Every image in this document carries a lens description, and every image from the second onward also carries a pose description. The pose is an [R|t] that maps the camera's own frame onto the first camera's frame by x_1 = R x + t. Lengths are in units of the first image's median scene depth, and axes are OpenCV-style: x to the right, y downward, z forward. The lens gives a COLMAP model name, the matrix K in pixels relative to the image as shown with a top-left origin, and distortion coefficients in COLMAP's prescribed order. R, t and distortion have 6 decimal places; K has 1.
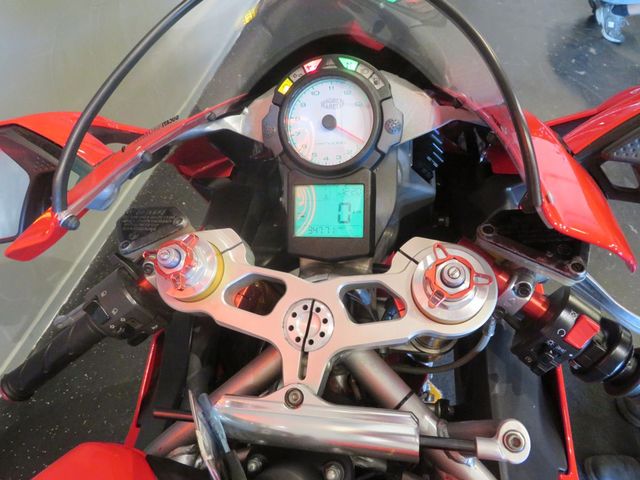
lens RADIAL K [[456.7, 0, 320.0], [0, 456.7, 240.0], [0, 0, 1]] dist [-0.002806, -0.008430]
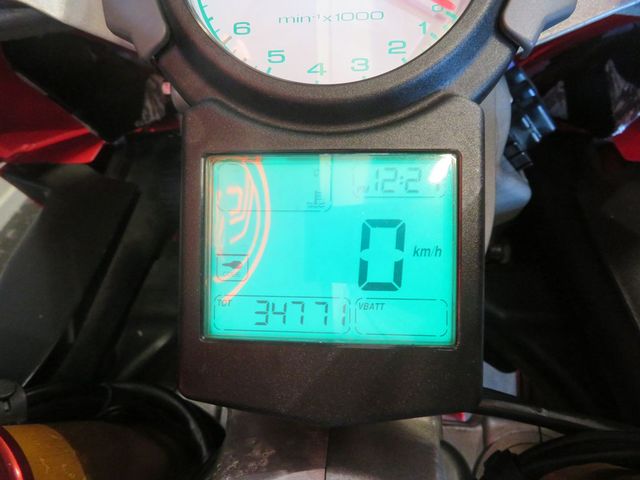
lens RADIAL K [[456.7, 0, 320.0], [0, 456.7, 240.0], [0, 0, 1]] dist [-0.002806, -0.008430]
pose [[0.992558, 0.001605, 0.121761, -0.019610], [0.001882, 0.999591, -0.028519, -0.059444], [-0.121757, 0.028535, 0.992150, 0.710736]]
